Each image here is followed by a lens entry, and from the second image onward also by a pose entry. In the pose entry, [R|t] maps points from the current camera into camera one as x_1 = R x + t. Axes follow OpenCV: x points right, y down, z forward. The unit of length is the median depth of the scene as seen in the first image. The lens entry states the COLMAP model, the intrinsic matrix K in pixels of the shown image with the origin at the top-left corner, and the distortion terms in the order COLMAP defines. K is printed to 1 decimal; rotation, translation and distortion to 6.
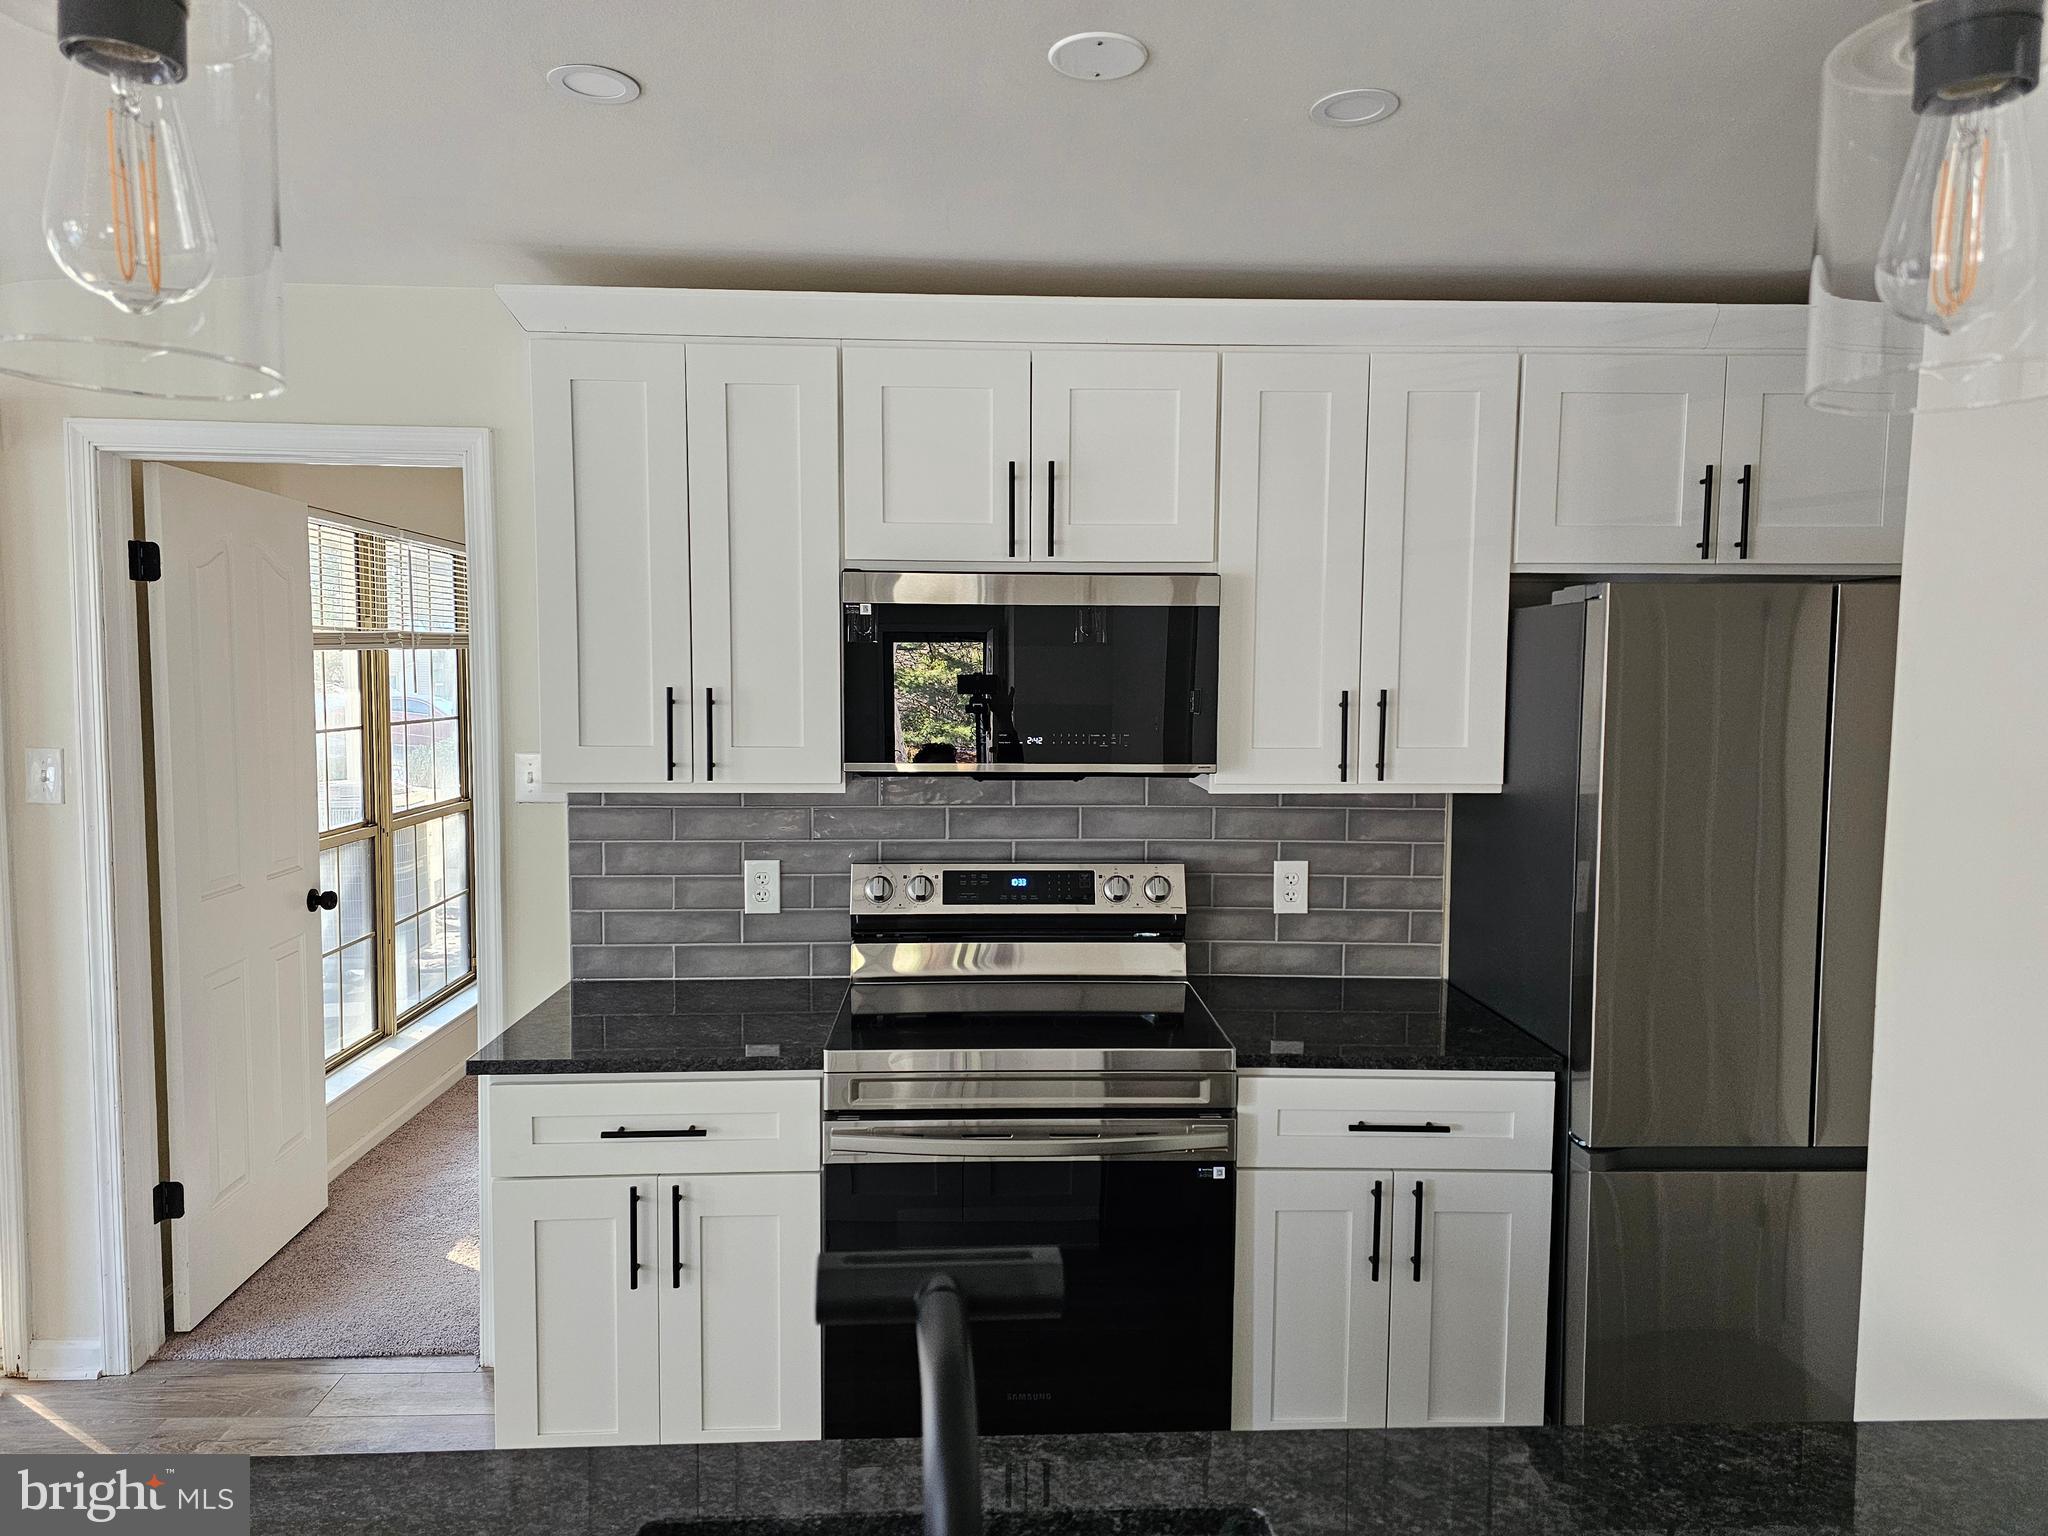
lens RADIAL K [[1351.9, 0, 1015.8], [0, 1351.9, 768.0], [0, 0, 1]] dist [0.078074, -0.058171]
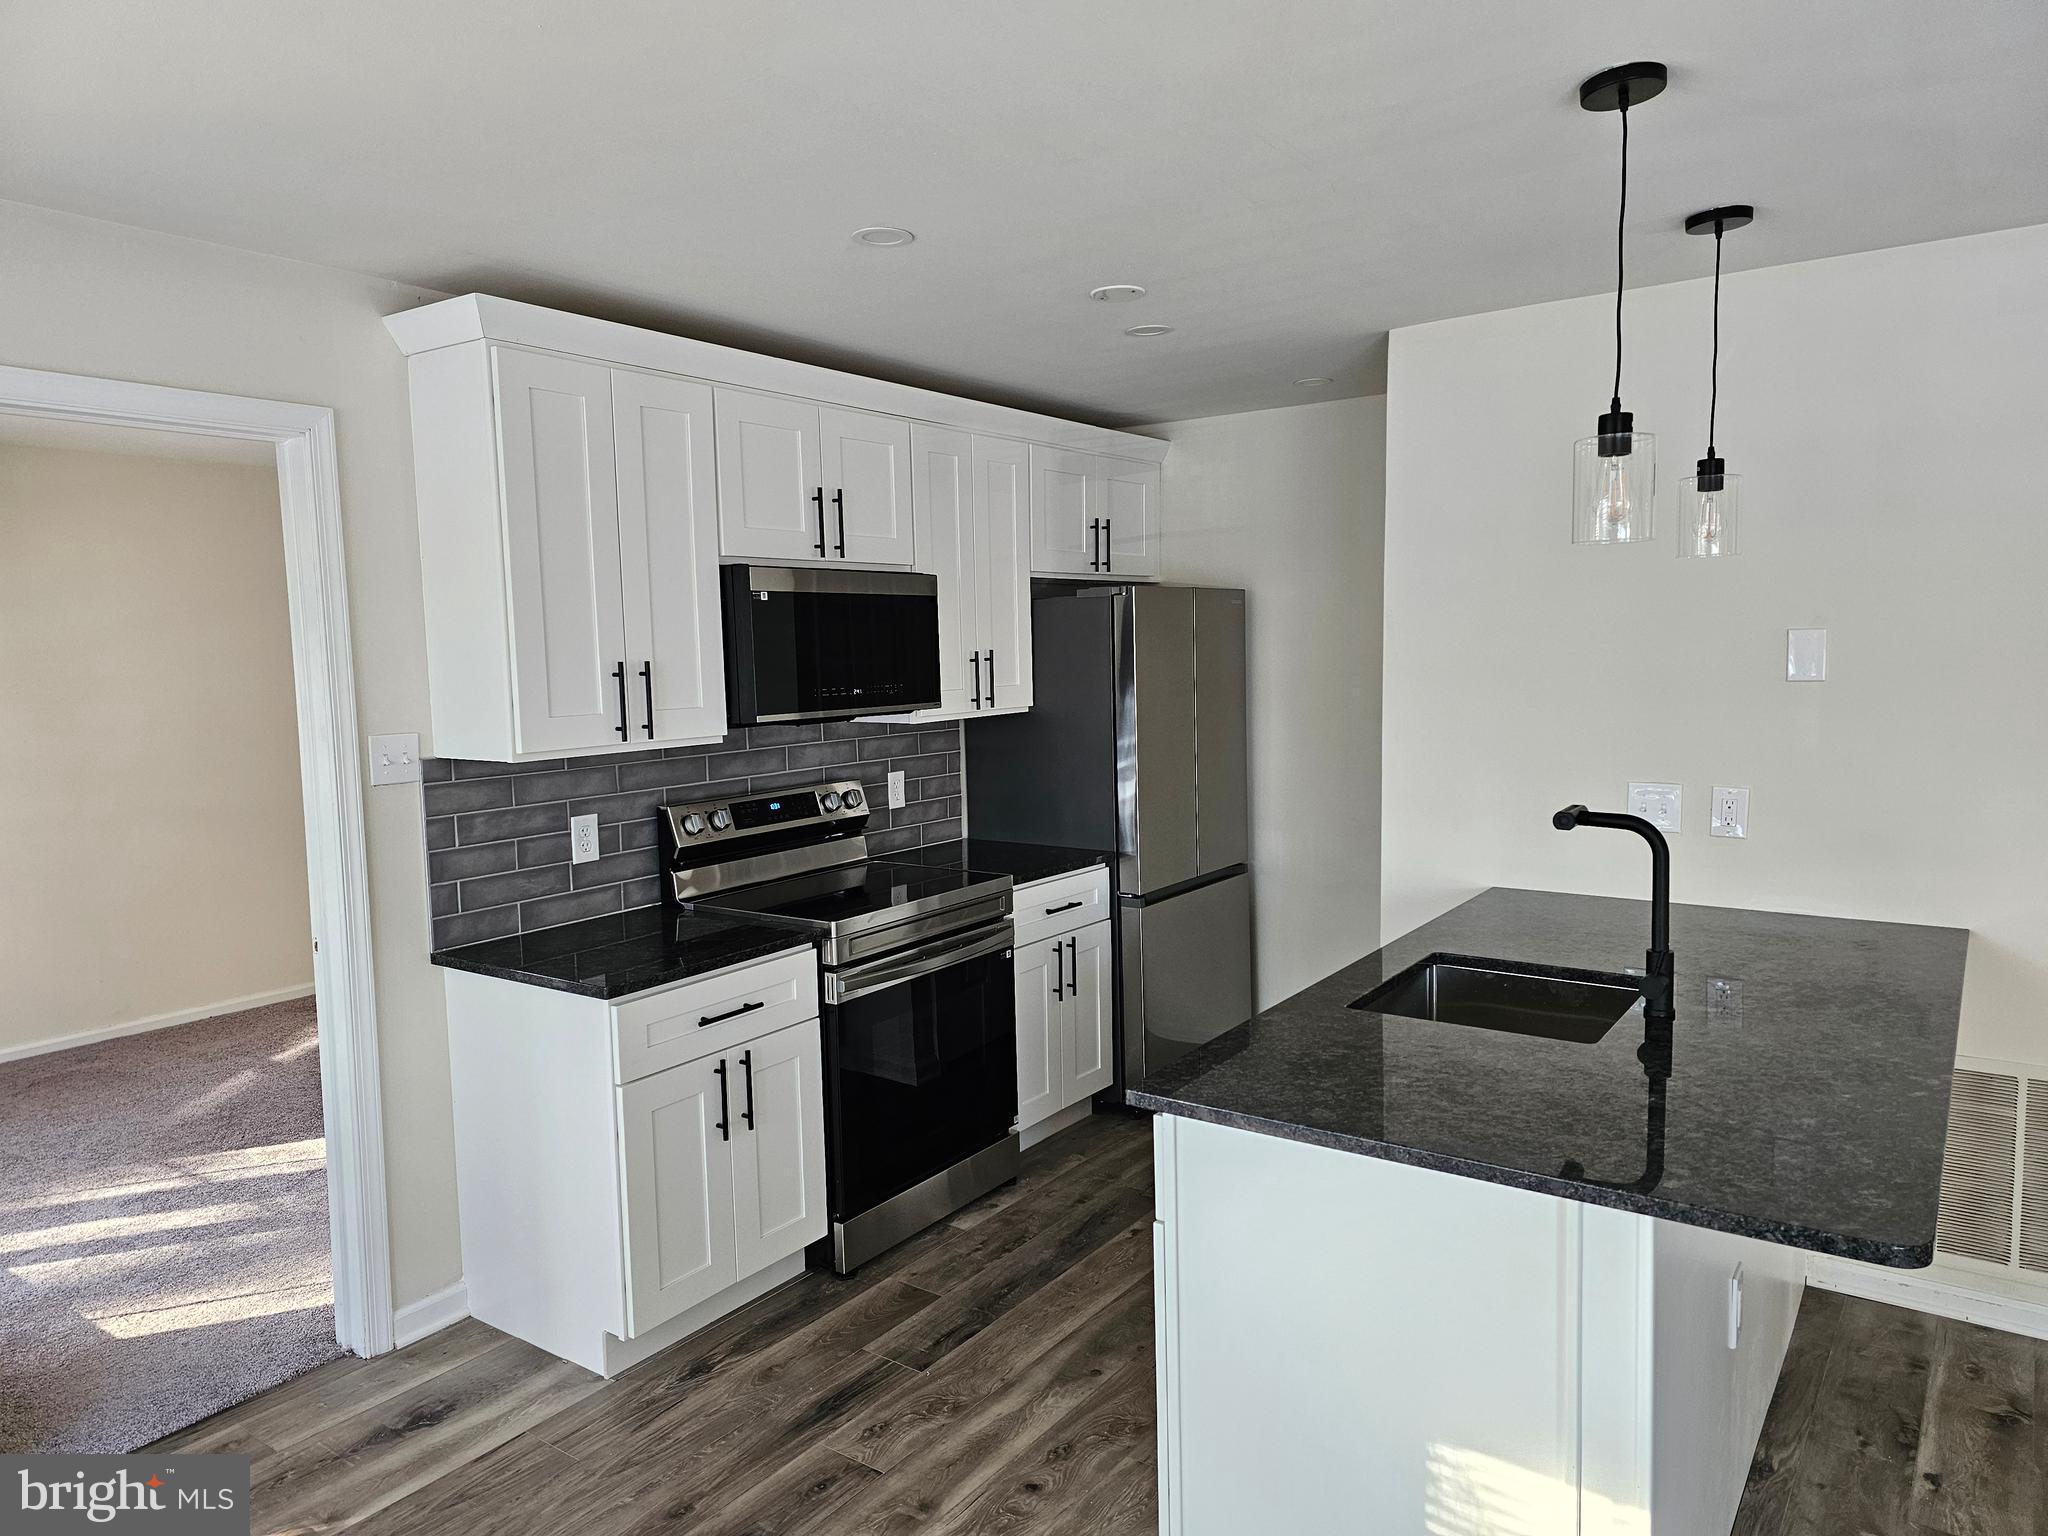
lens RADIAL K [[1351.9, 0, 1030.6], [0, 1351.9, 771.5], [0, 0, 1]] dist [0.078074, -0.058171]
pose [[0.609940, -0.096142, 0.786594, -0.872077], [0.084708, 0.994836, 0.055910, -0.000543], [-0.787907, 0.032529, 0.614934, 0.004401]]
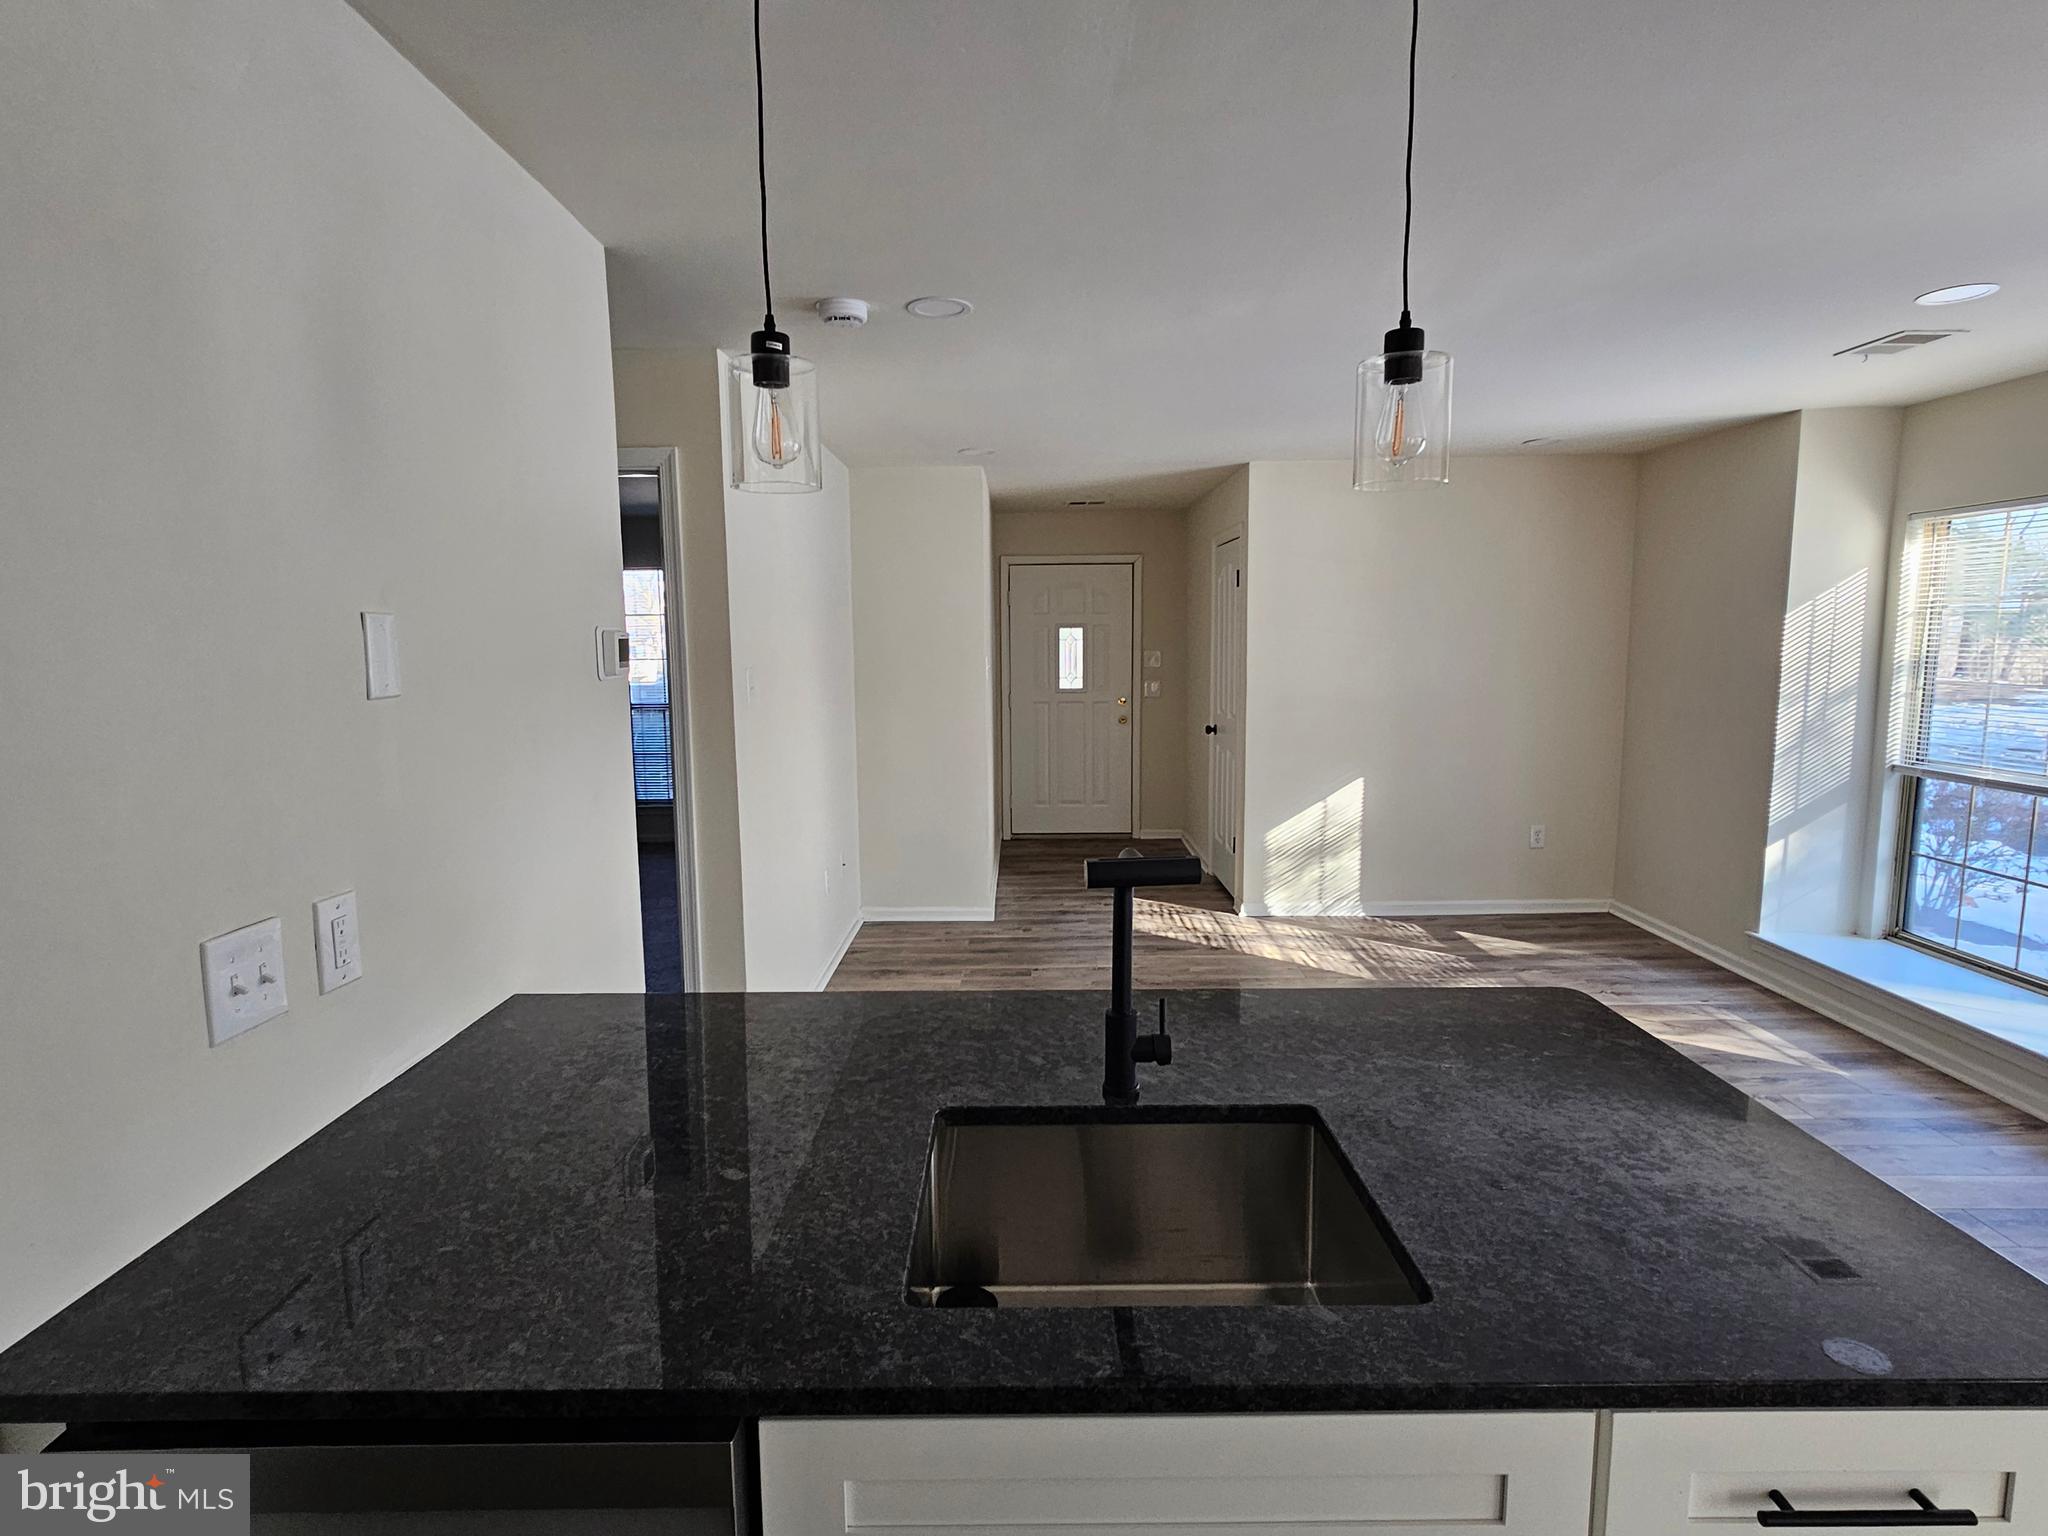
lens RADIAL K [[1083.1, 0, 1019.3], [0, 1083.1, 767.1], [0, 0, 1]] dist [0.001696, -0.000208]
pose [[-0.999070, -0.004930, 0.042828, 0.013623], [0.003594, 0.980458, 0.196694, -0.026017], [-0.042960, 0.196665, -0.979529, 0.683251]]
